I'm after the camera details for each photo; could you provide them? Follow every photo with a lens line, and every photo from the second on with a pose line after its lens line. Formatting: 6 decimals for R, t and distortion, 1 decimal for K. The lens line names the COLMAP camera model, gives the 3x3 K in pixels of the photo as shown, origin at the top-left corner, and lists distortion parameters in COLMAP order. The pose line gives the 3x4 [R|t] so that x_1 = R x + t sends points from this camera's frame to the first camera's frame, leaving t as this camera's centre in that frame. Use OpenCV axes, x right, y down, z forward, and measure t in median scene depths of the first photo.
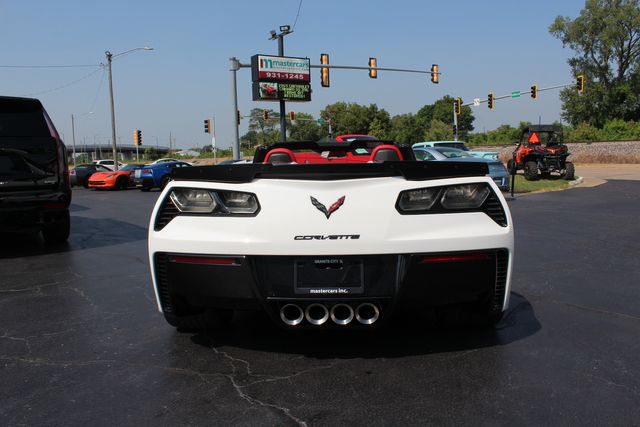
lens RADIAL K [[533.8, 0, 324.6], [0, 533.8, 216.7], [0, 0, 1]] dist [-0.173450, 0.155224]
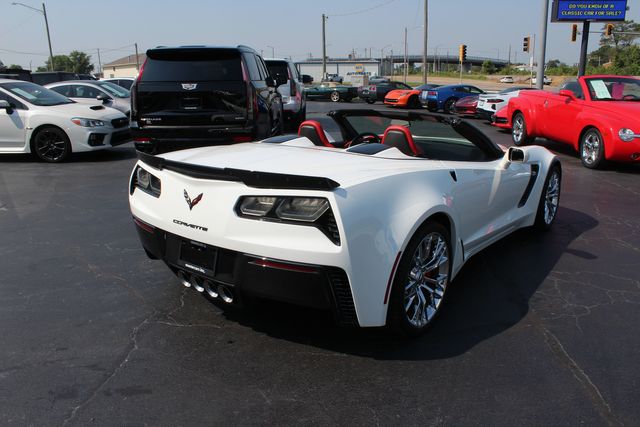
lens RADIAL K [[533.8, 0, 324.6], [0, 533.8, 216.7], [0, 0, 1]] dist [-0.173450, 0.155224]
pose [[0.814498, 0.173318, -0.553673, 0.794743], [-0.081822, 0.979113, 0.186127, -0.198152], [0.574367, -0.106298, 0.811667, 0.180631]]
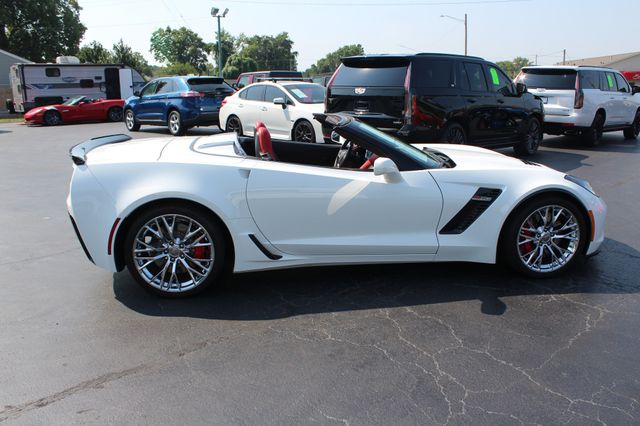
lens RADIAL K [[541.0, 0, 326.5], [0, 541.0, 224.5], [0, 0, 1]] dist [-0.171146, 0.139680]
pose [[0.170614, 0.274472, -0.946338, 1.693055], [-0.105164, 0.960007, 0.259476, -0.337323], [0.979710, 0.055251, 0.192655, 1.304961]]
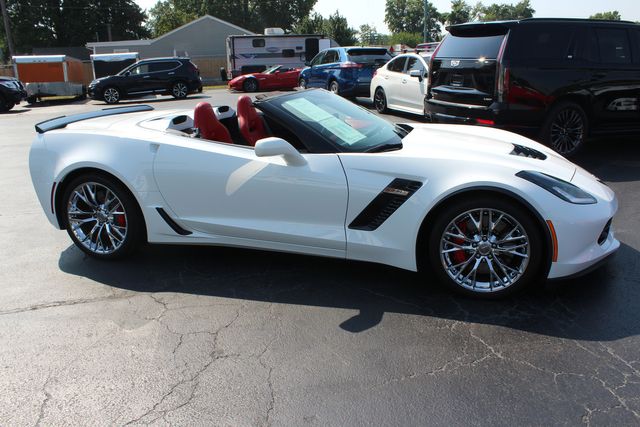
lens RADIAL K [[541.0, 0, 326.5], [0, 541.0, 225.0], [0, 0, 1]] dist [-0.171146, 0.139680]
pose [[-0.250962, 0.319556, -0.913730, 1.547801], [-0.076526, 0.934435, 0.347815, -0.412890], [0.964967, 0.157212, -0.210053, 2.105908]]
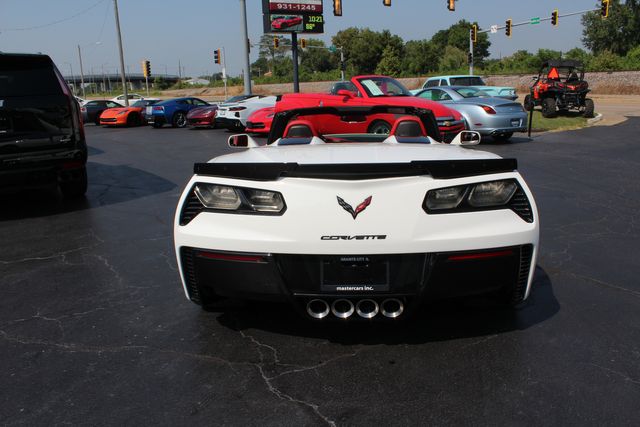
lens RADIAL K [[533.8, 0, 324.6], [0, 533.8, 216.7], [0, 0, 1]] dist [-0.173450, 0.155224]
pose [[0.999745, -0.001628, -0.022544, -0.023710], [0.004649, 0.990887, 0.134618, -0.117862], [0.022119, -0.134689, 0.990641, 0.009491]]
